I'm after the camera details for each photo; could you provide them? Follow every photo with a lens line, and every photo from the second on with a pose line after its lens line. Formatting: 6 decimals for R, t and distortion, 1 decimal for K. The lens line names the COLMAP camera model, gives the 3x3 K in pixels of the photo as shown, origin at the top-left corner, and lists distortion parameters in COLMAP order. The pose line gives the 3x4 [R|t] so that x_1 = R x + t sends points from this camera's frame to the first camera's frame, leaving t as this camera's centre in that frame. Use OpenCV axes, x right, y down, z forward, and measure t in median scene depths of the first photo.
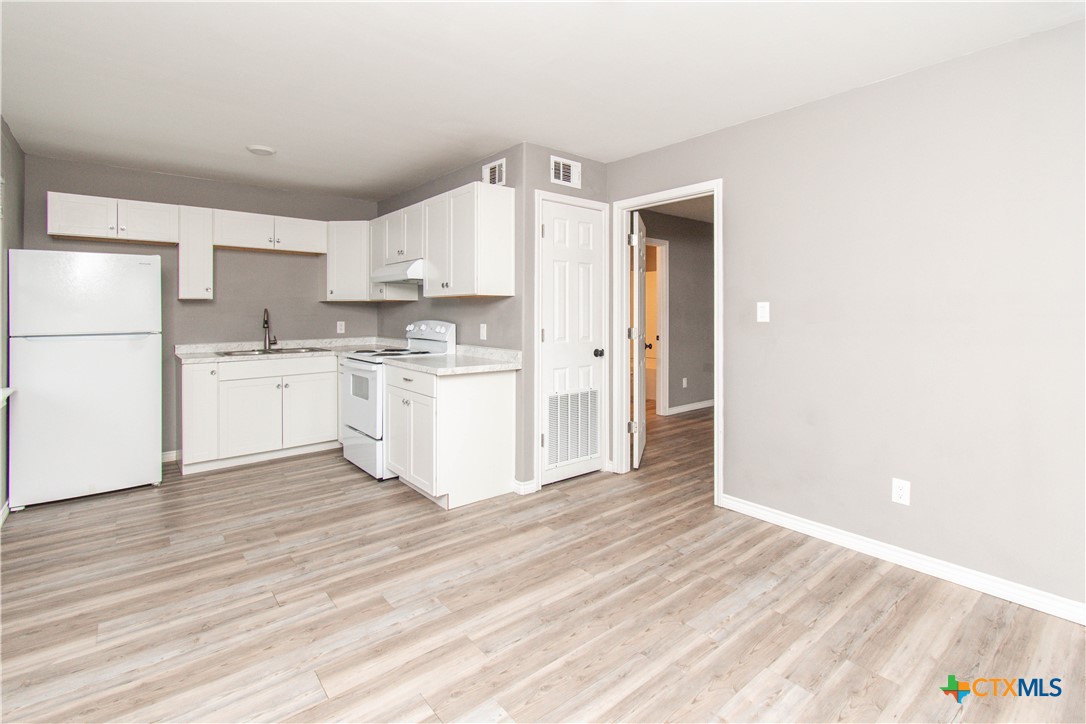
lens RADIAL K [[511.6, 0, 560.2], [0, 511.6, 310.5], [0, 0, 1]] dist [-0.000265, -0.002457]
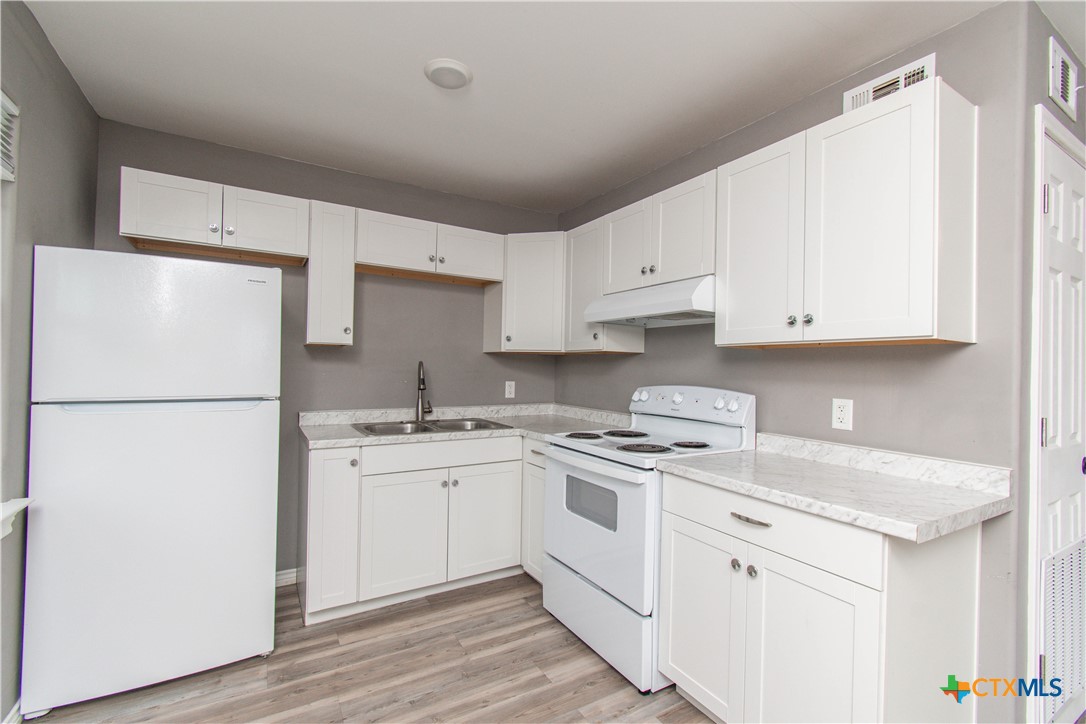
lens RADIAL K [[482.3, 0, 543.2], [0, 482.3, 362.3], [0, 0, 1]] dist [0.001552, -0.001242]
pose [[0.984845, 0.019149, -0.172378, -0.355980], [-0.020907, 0.999746, -0.008390, -0.000208], [0.172173, 0.011867, 0.984995, 0.464610]]
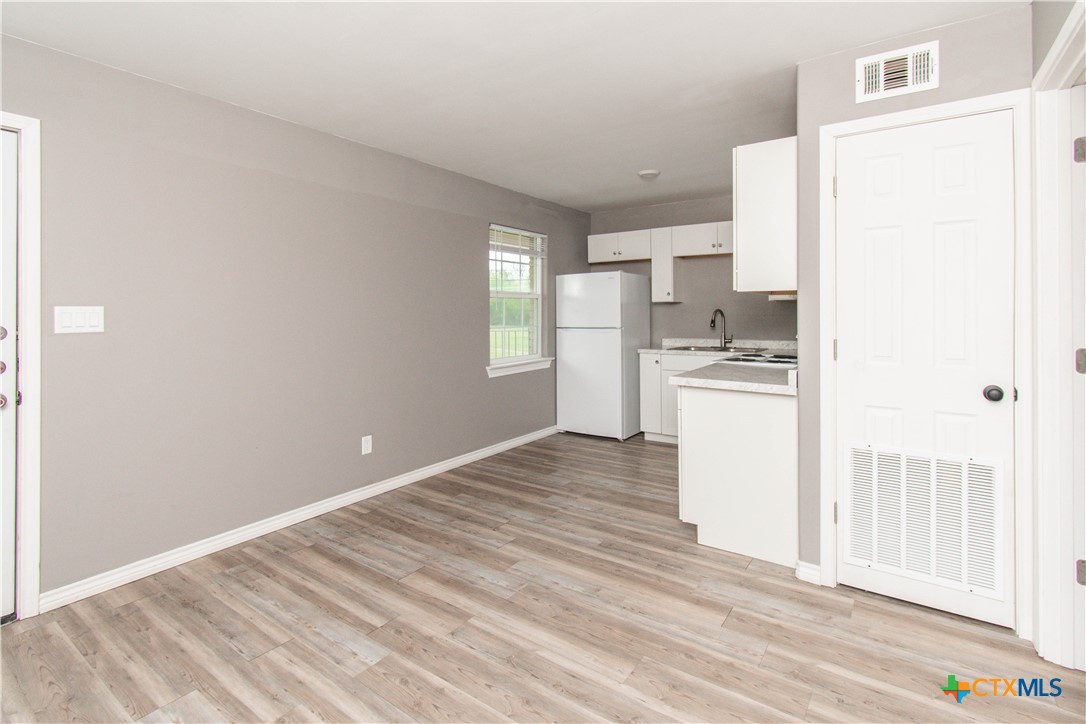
lens RADIAL K [[518.1, 0, 559.0], [0, 518.1, 315.2], [0, 0, 1]] dist [-0.009237, 0.000078]
pose [[0.253789, 0.005577, -0.967243, 0.462737], [0.006494, 0.999951, 0.007469, -0.001767], [0.967238, -0.008177, 0.253741, 0.460647]]
